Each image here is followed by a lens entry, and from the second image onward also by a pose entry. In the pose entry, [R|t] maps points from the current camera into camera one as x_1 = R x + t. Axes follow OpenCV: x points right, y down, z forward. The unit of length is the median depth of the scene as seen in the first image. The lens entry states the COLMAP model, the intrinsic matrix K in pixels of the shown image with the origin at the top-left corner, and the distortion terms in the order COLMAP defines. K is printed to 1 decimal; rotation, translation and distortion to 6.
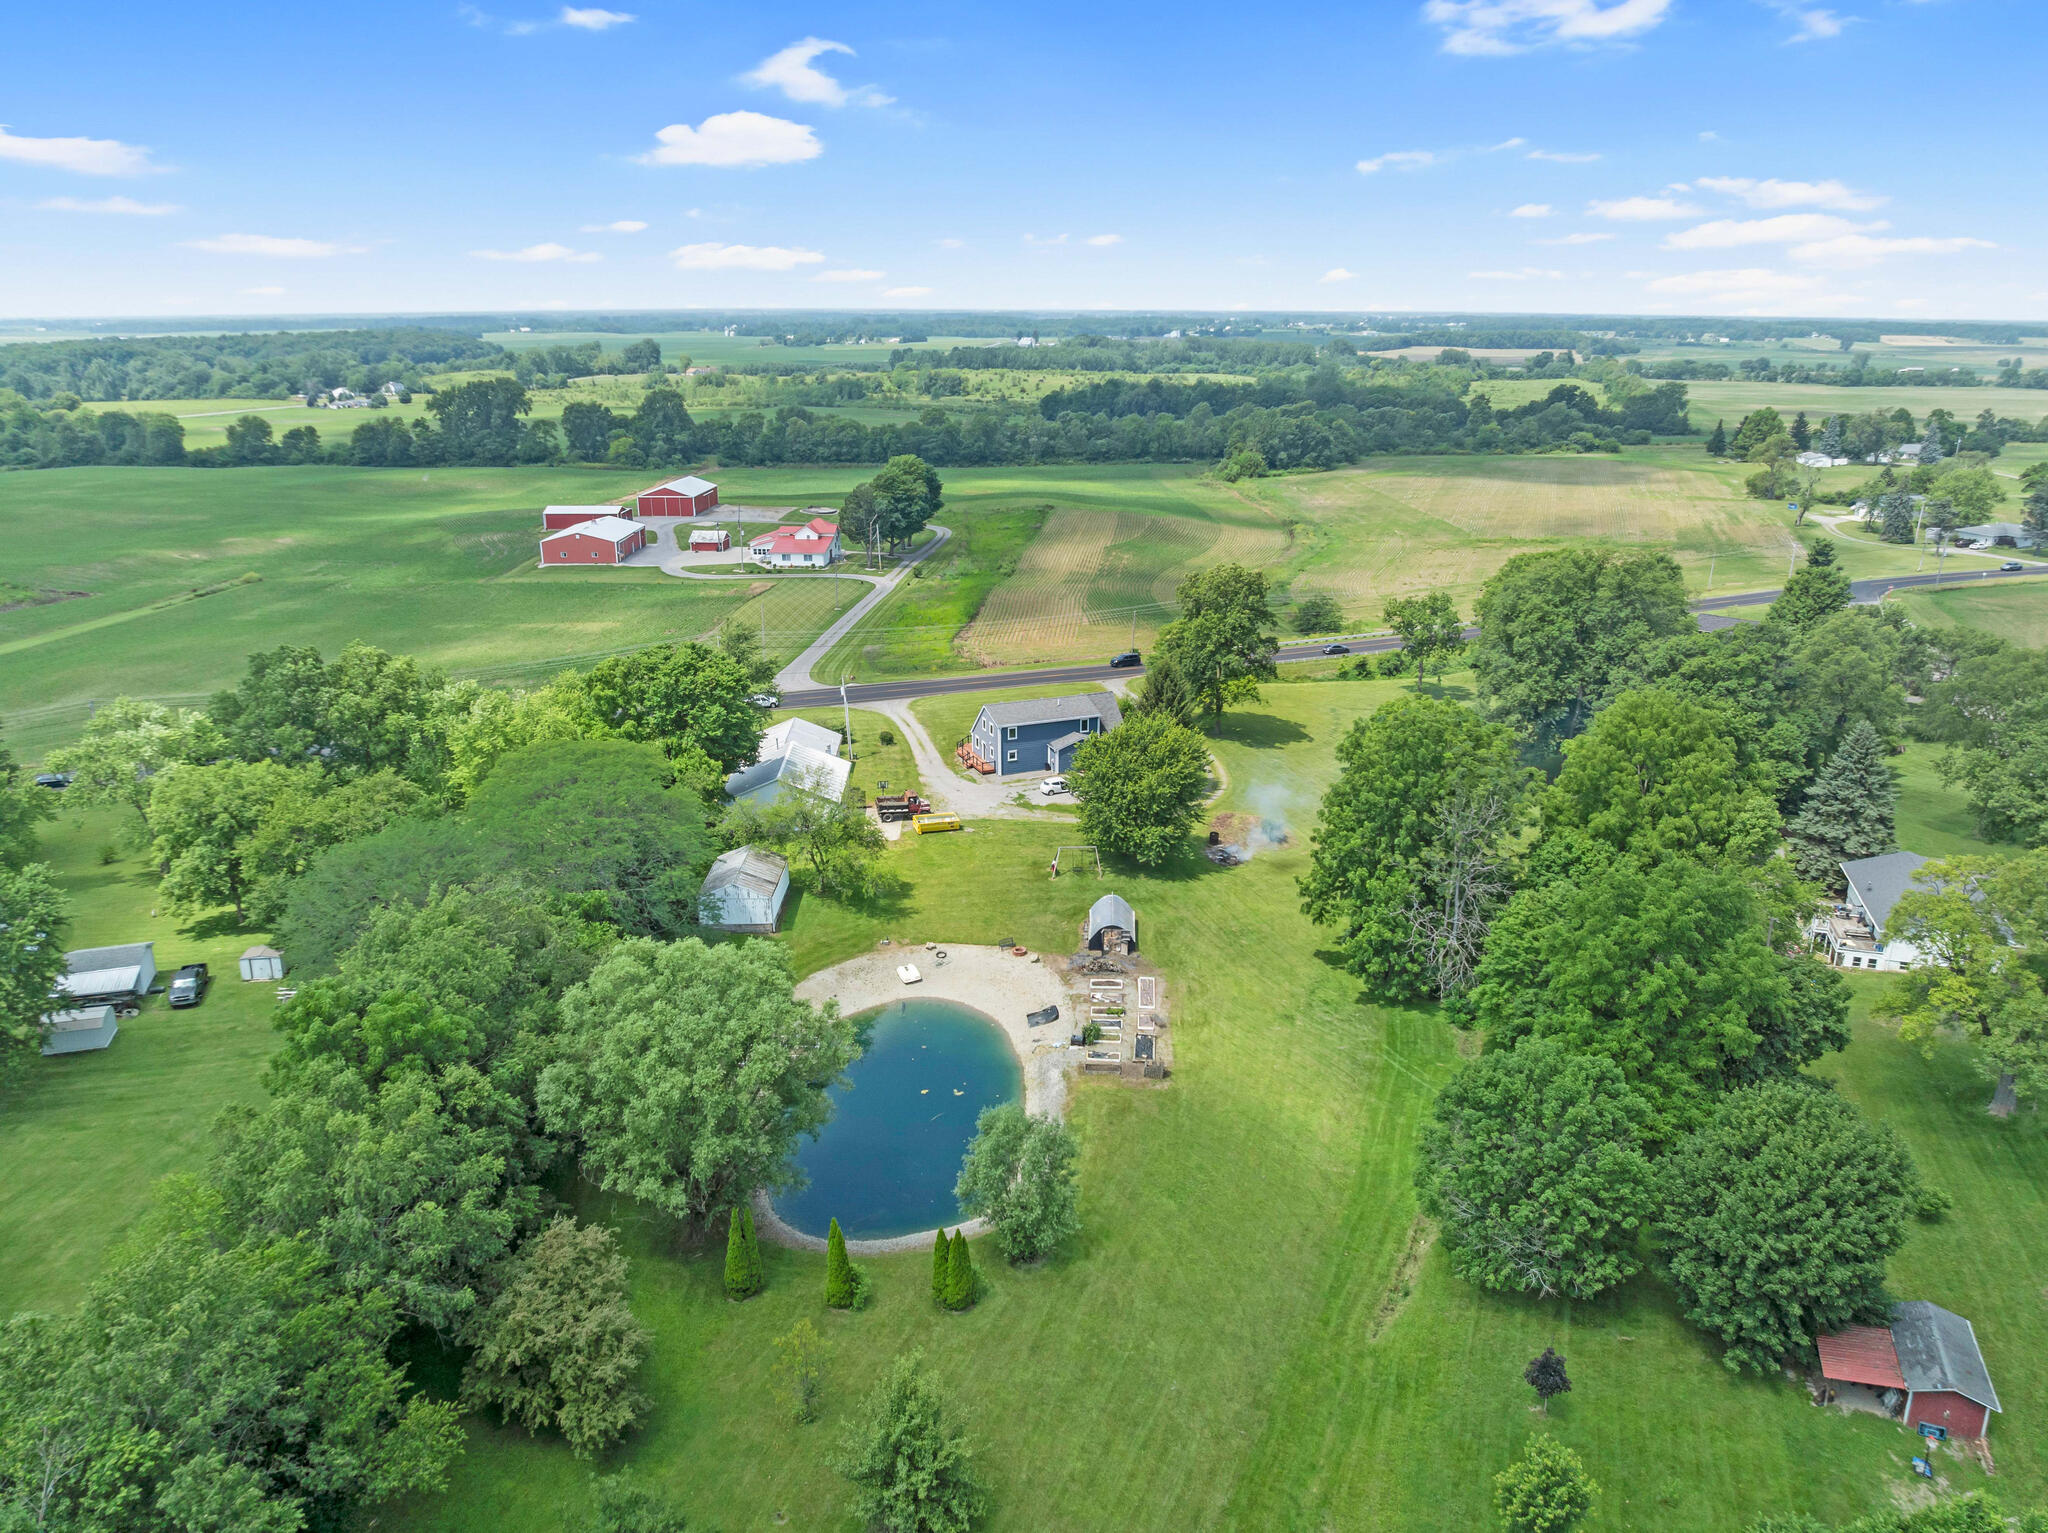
lens RADIAL K [[1440.7, 0, 1030.9], [0, 1440.7, 764.2], [0, 0, 1]] dist [-0.013556, -0.029567]
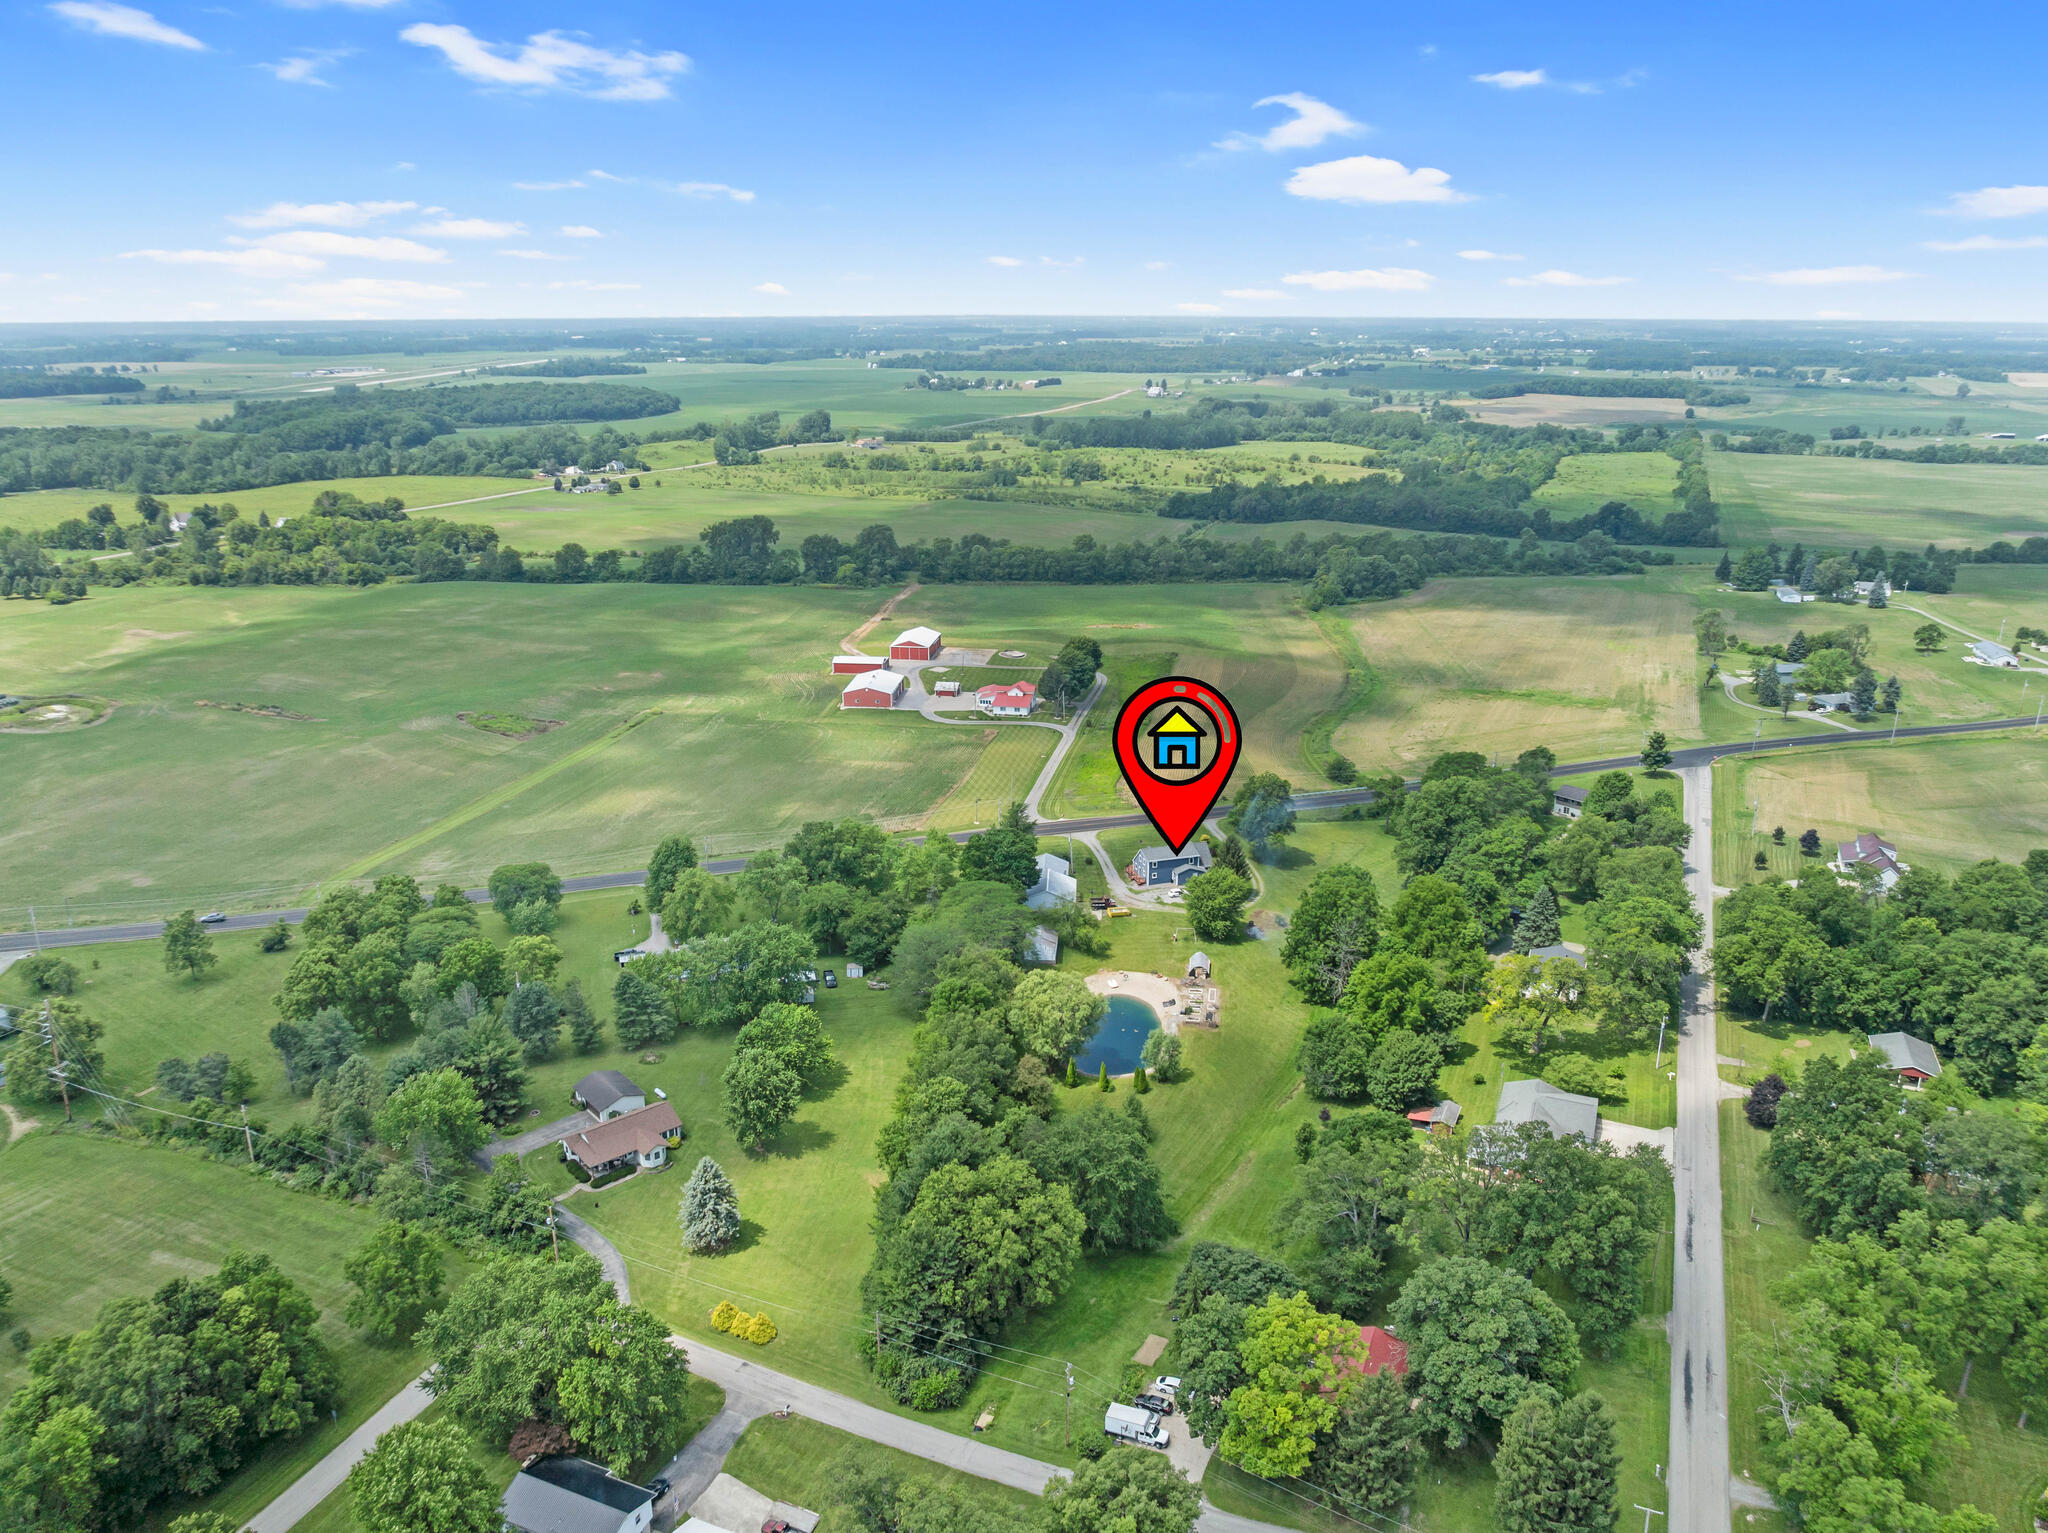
lens RADIAL K [[1440.7, 0, 1030.9], [0, 1440.7, 764.2], [0, 0, 1]] dist [-0.013556, -0.029567]
pose [[0.996418, 0.023817, -0.081137, -0.027475], [-0.024207, 0.999700, -0.003823, -0.160766], [0.081022, 0.005774, 0.996696, -1.086936]]
